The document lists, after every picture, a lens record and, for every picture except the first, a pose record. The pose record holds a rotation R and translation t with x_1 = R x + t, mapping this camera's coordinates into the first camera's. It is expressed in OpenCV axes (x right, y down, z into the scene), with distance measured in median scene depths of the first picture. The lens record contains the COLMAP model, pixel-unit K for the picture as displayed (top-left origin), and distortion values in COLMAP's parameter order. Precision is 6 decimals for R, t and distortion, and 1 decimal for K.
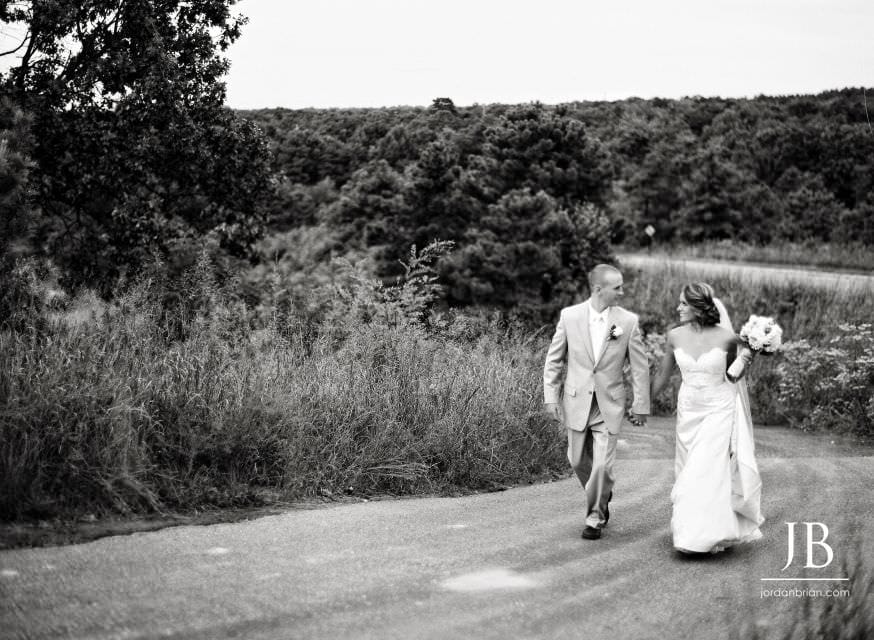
lens RADIAL K [[1383.2, 0, 437.1], [0, 1383.2, 238.1], [0, 0, 1]] dist [-0.046502, -0.212592]
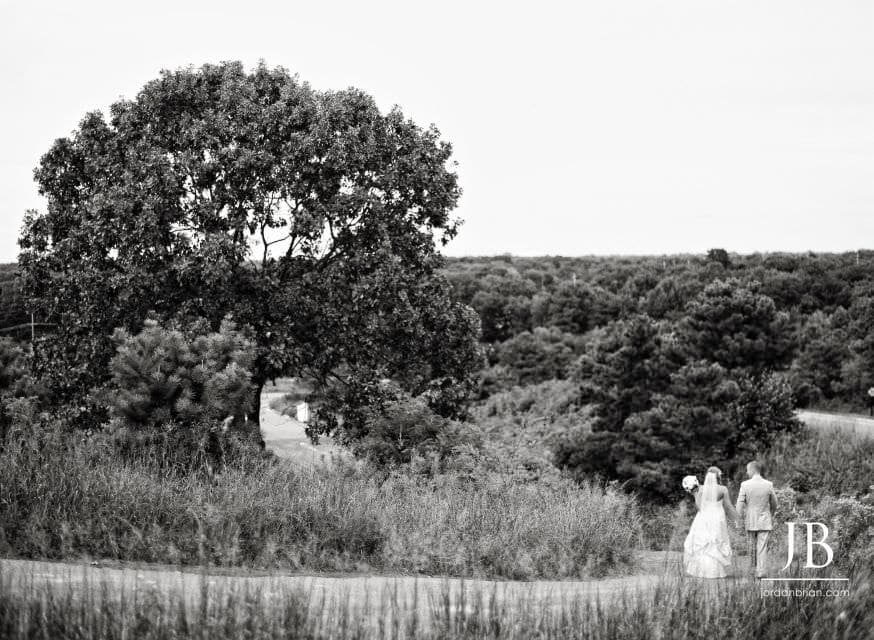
lens RADIAL K [[1383.2, 0, 437.1], [0, 1383.2, 238.1], [0, 0, 1]] dist [-0.046502, -0.212592]
pose [[0.979076, 0.002851, -0.203474, 0.067548], [-0.024132, 0.994473, -0.102185, -0.011755], [0.202058, 0.104957, 0.973733, -0.156384]]
